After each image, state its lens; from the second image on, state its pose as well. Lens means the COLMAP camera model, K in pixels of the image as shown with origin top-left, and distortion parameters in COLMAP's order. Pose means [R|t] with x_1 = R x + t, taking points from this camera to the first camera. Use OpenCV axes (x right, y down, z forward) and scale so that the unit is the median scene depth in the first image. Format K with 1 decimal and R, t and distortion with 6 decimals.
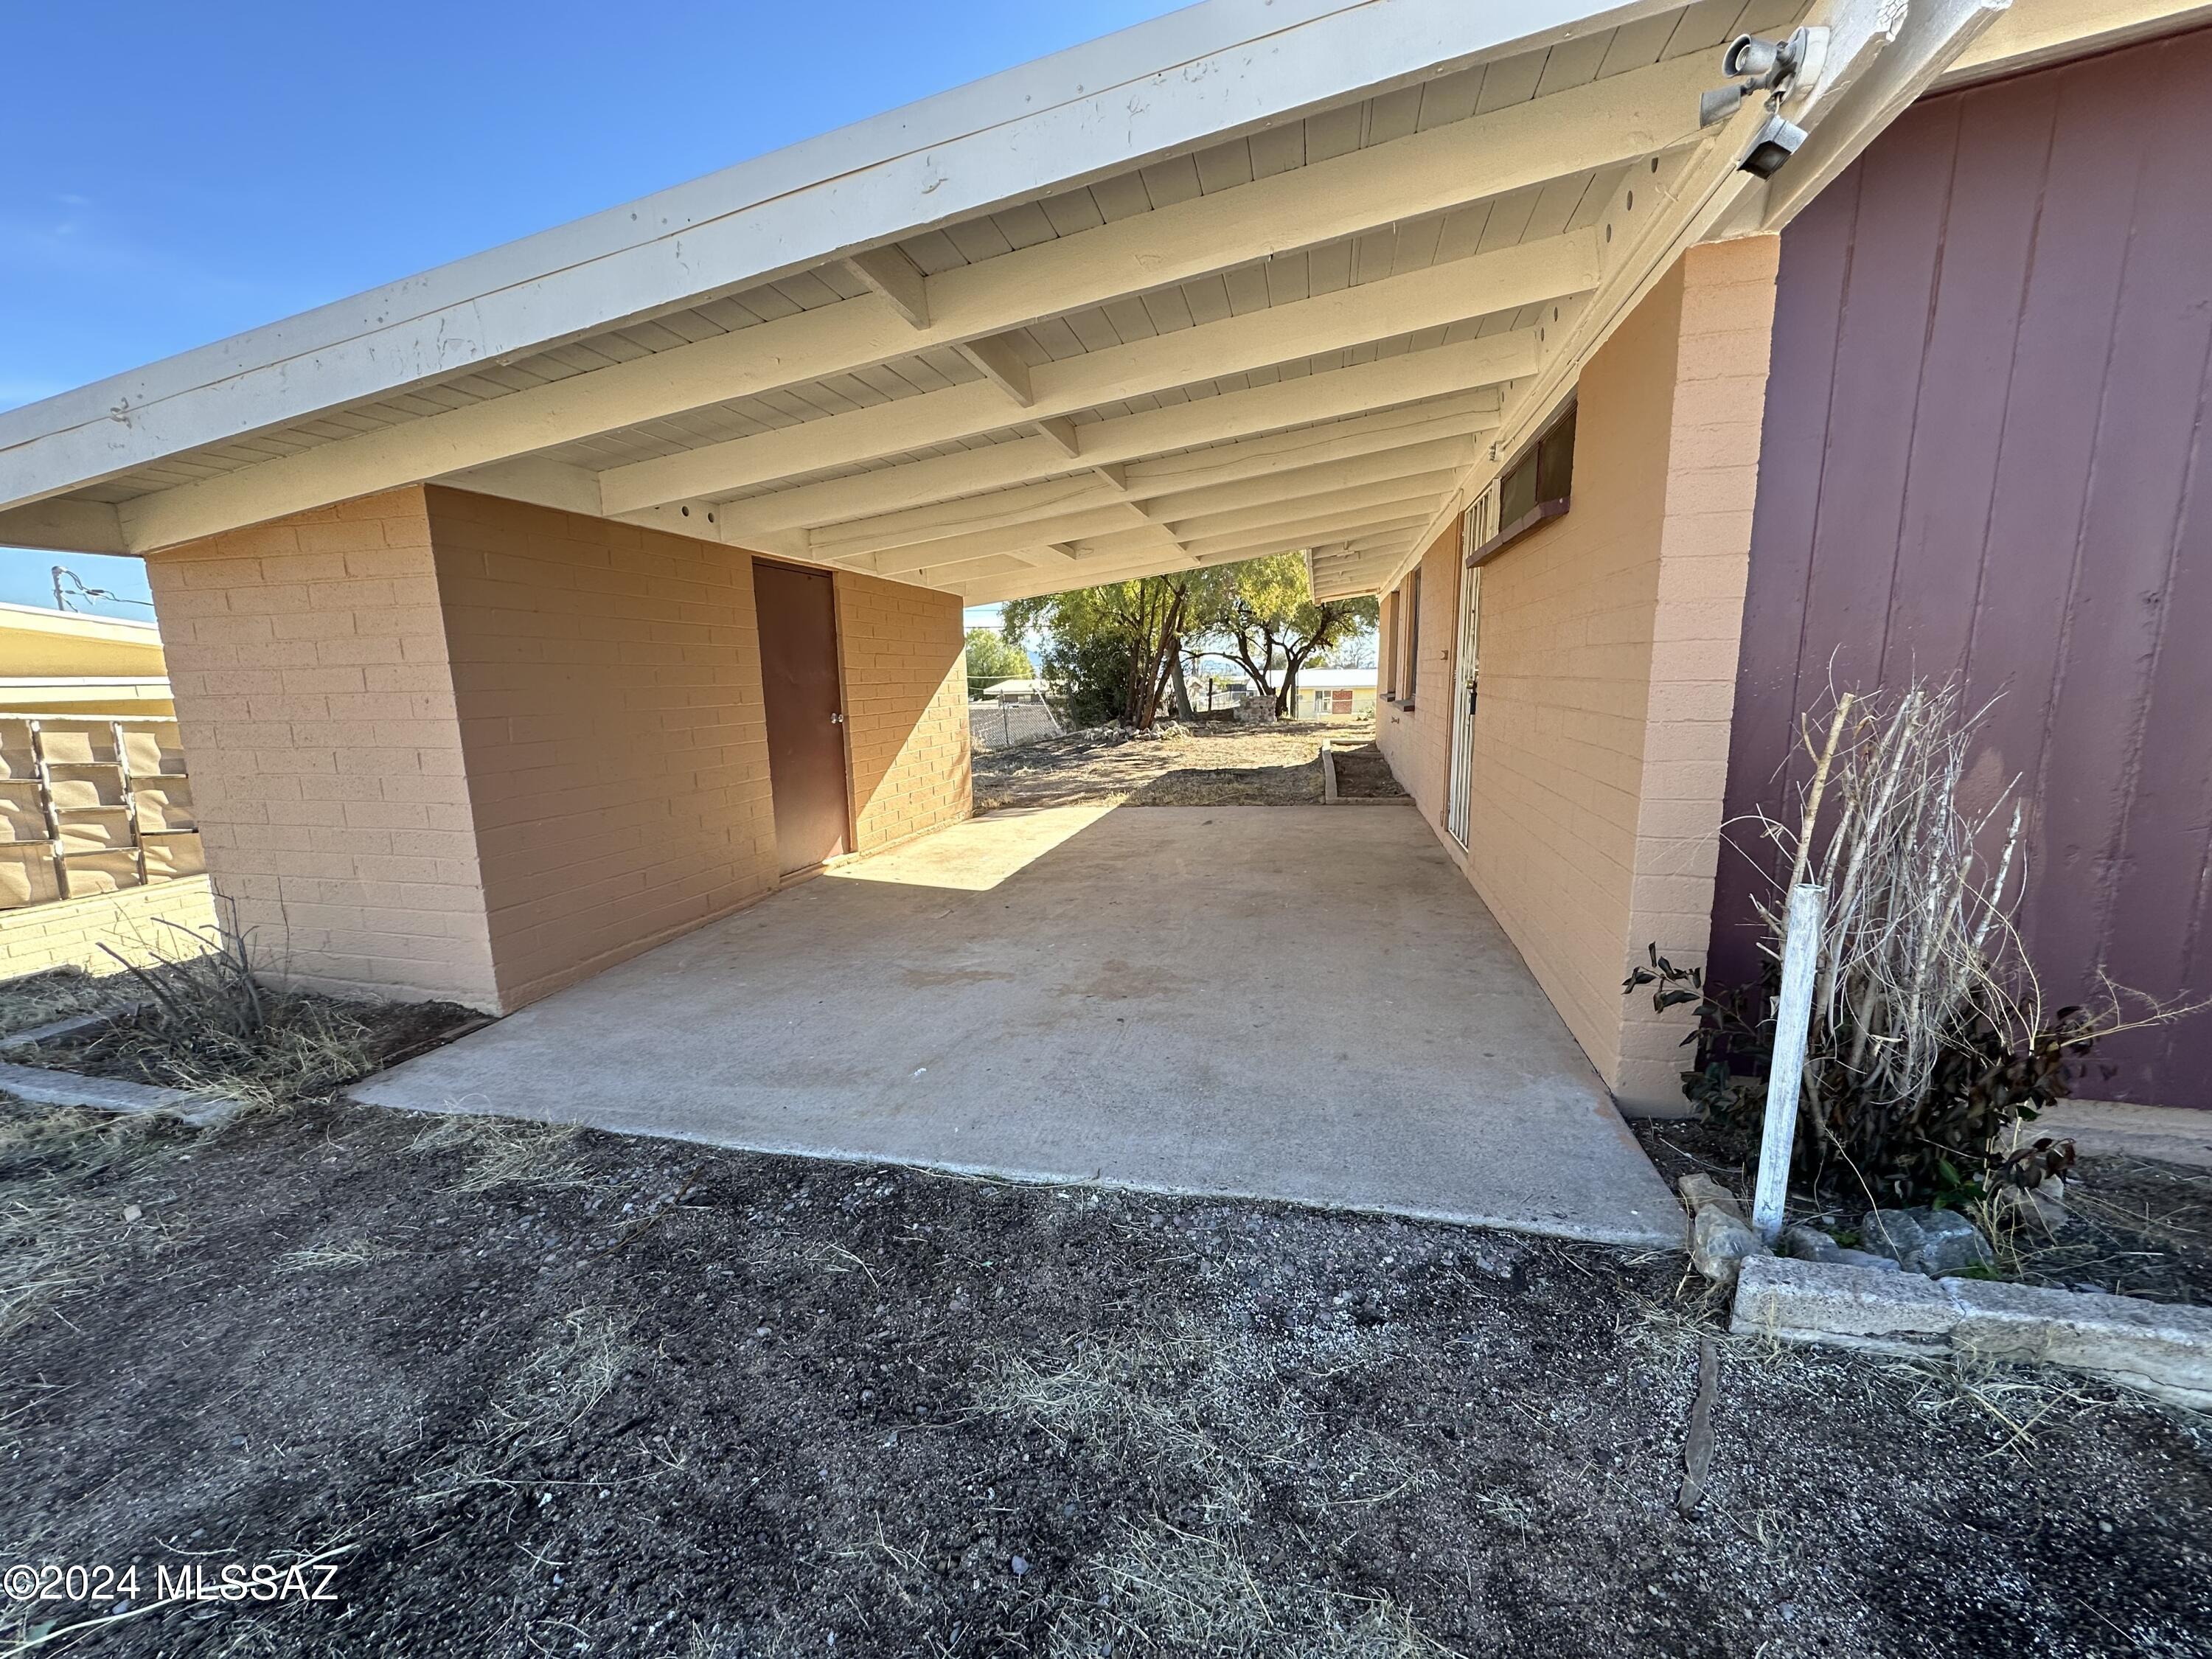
lens RADIAL K [[874.9, 0, 1104.2], [0, 874.9, 834.1], [0, 0, 1]] dist [-0.002526, 0.000353]
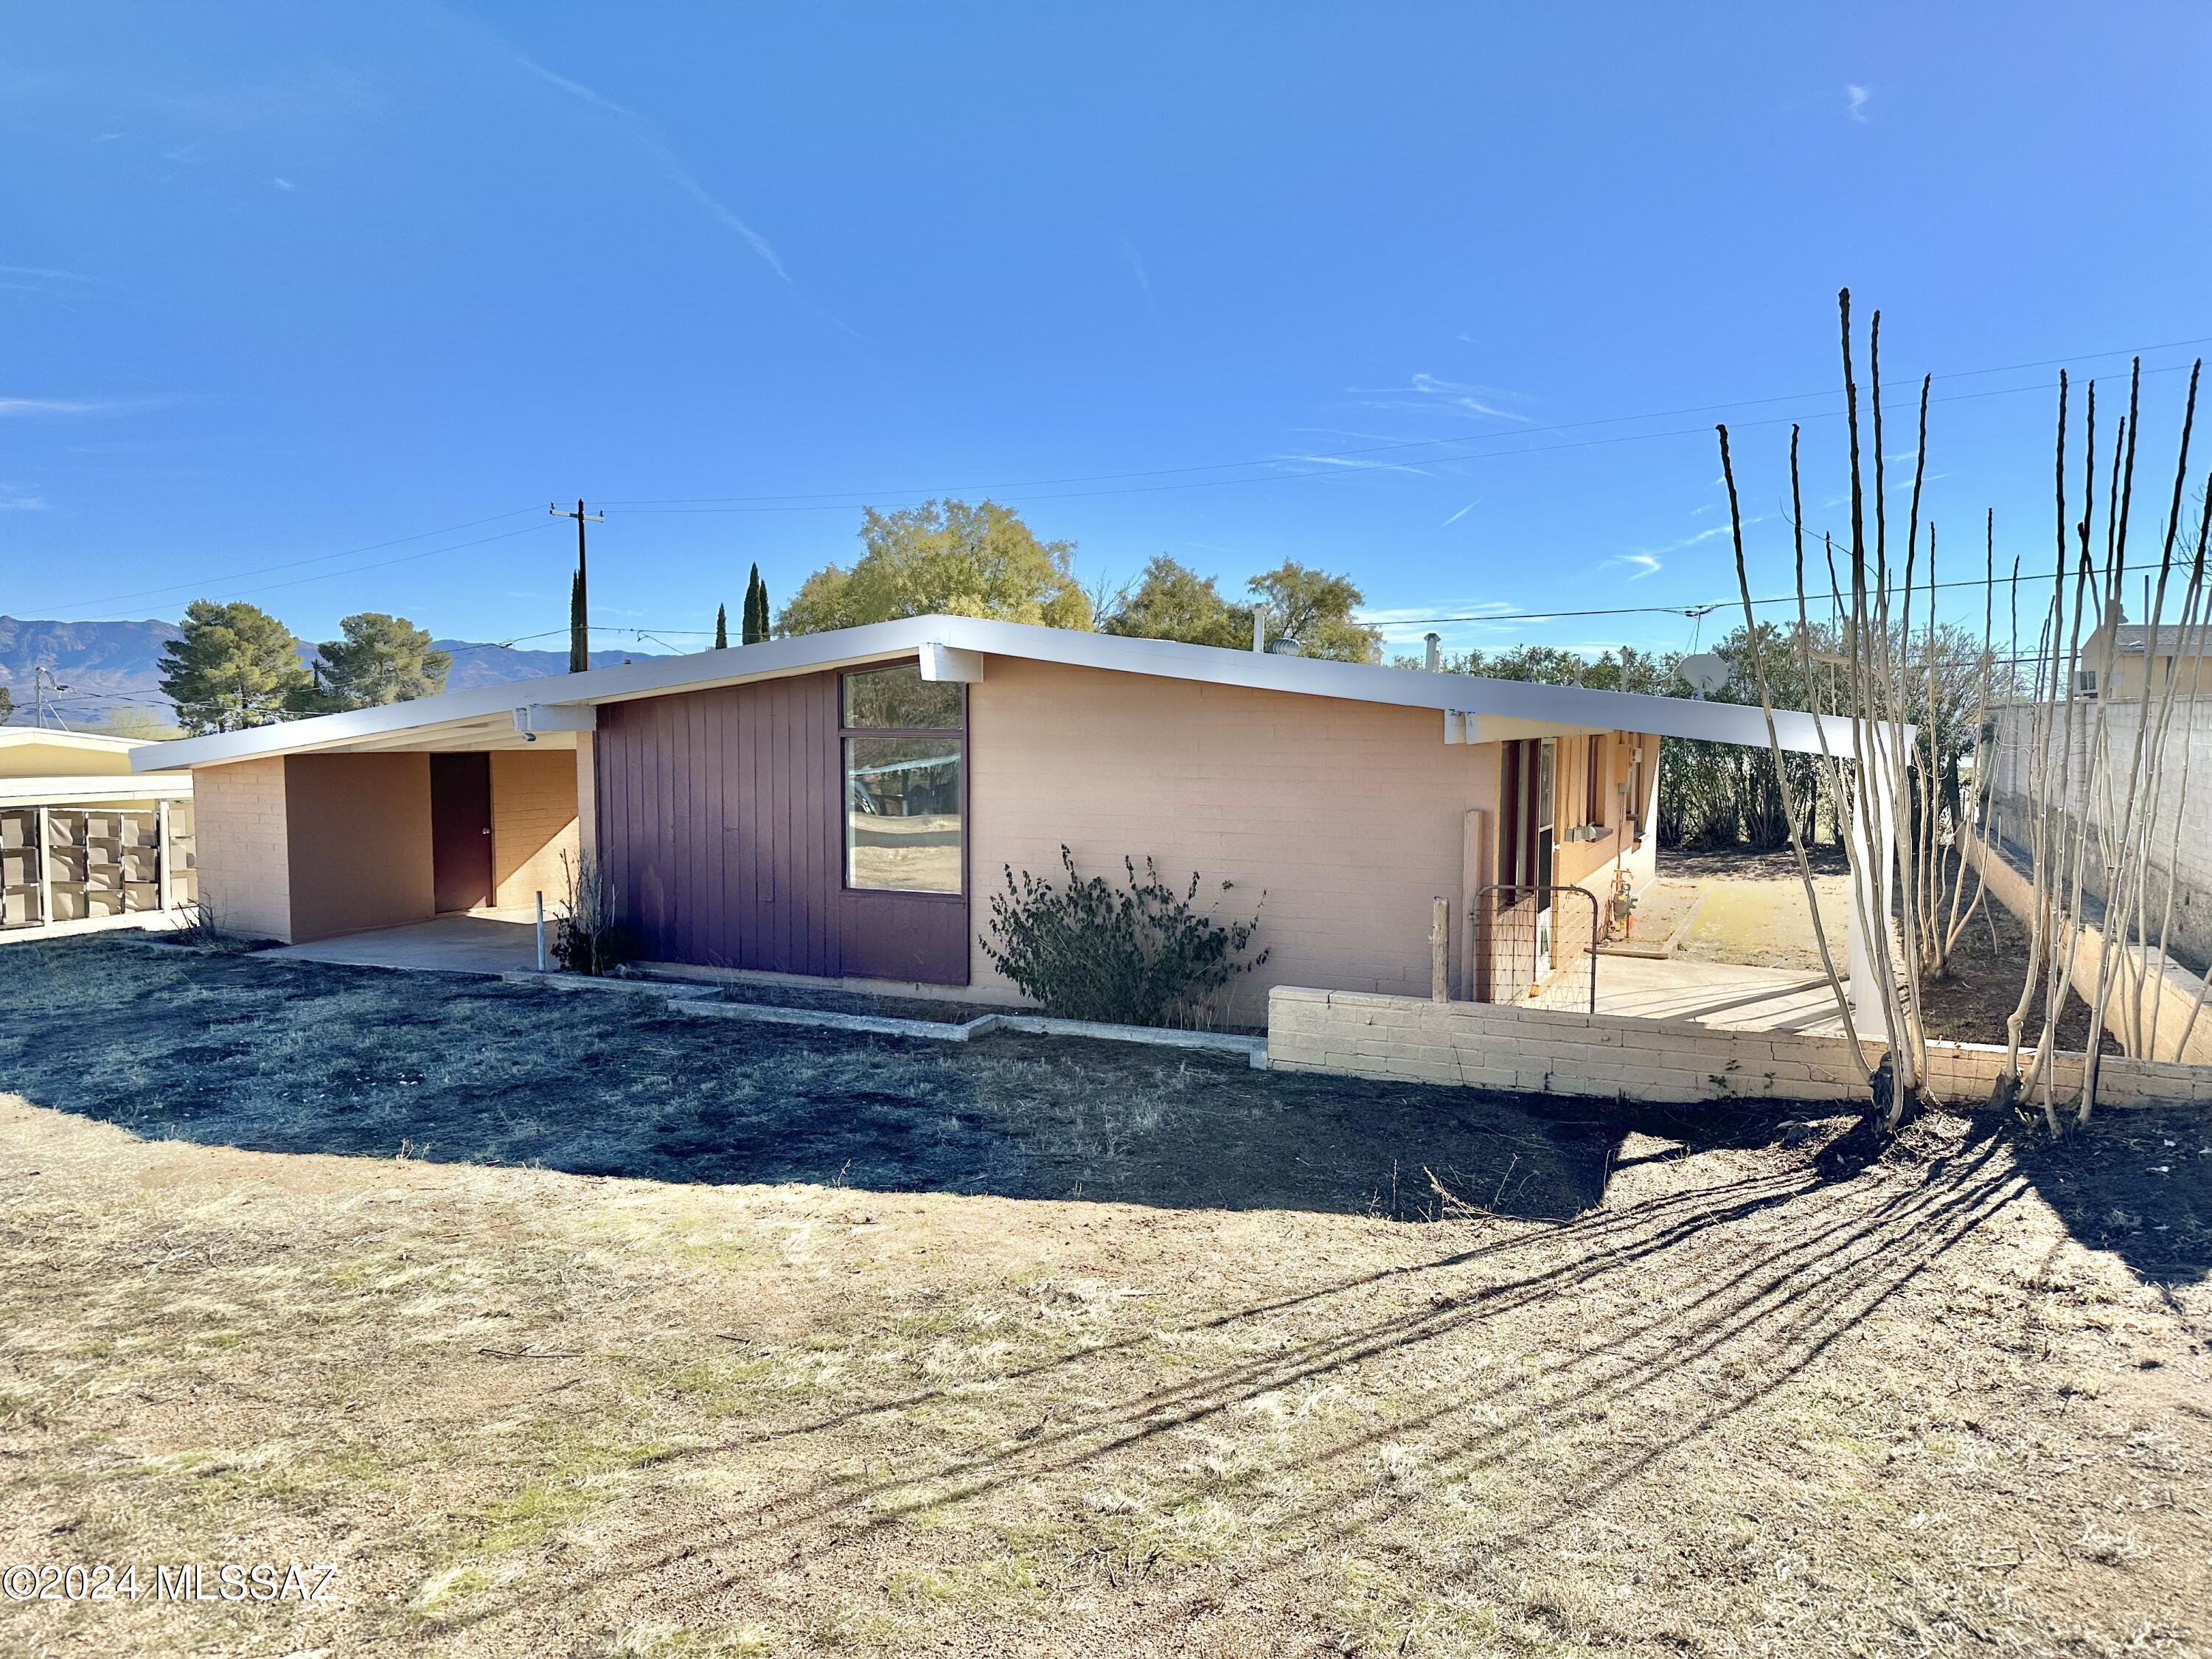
lens RADIAL K [[1539.9, 0, 1109.1], [0, 1539.9, 850.2], [0, 0, 1]] dist [0.063310, -0.114836]
pose [[0.982124, 0.041251, -0.183659, 2.618707], [-0.058586, 0.994219, -0.089981, 0.200866], [0.178885, 0.099132, 0.978863, -3.220277]]
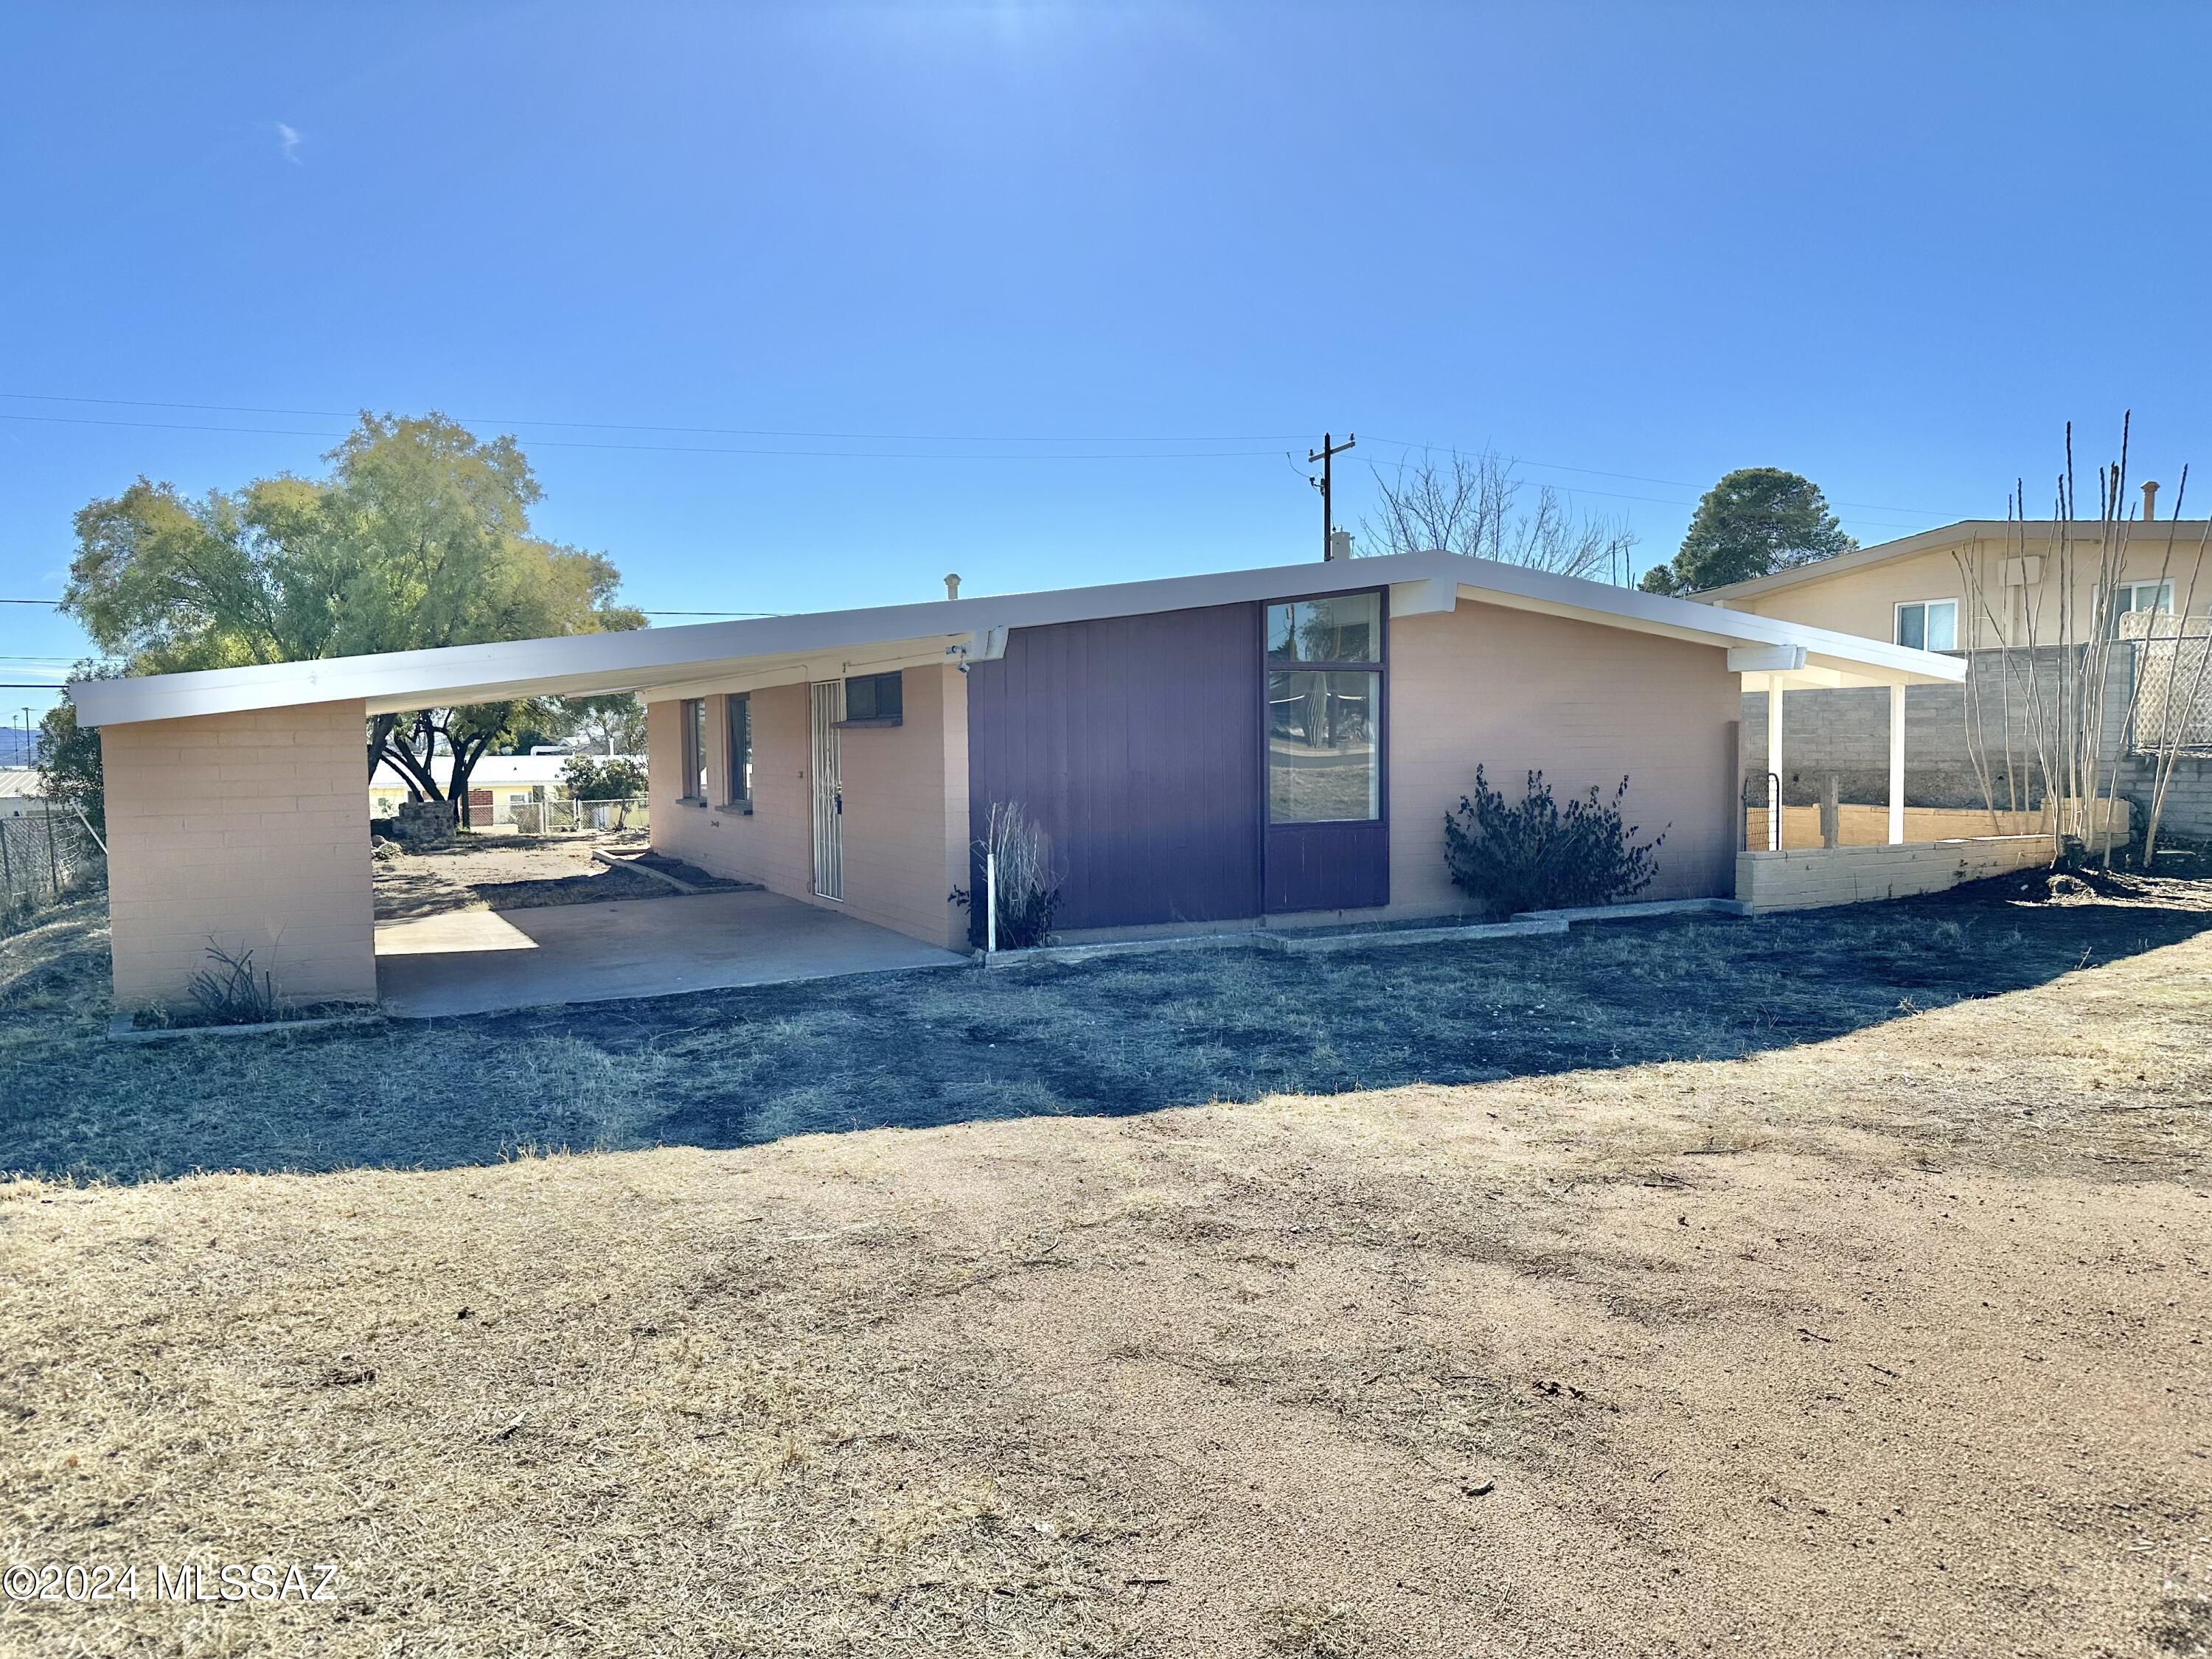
lens RADIAL K [[1525.0, 0, 1106.0], [0, 1525.0, 829.5], [0, 0, 1]] dist [0.053379, -0.000376]
pose [[0.757581, -0.027250, 0.652172, -1.497379], [0.114154, 0.989262, -0.091270, 0.296796], [-0.642682, 0.143593, 0.752556, -2.069272]]
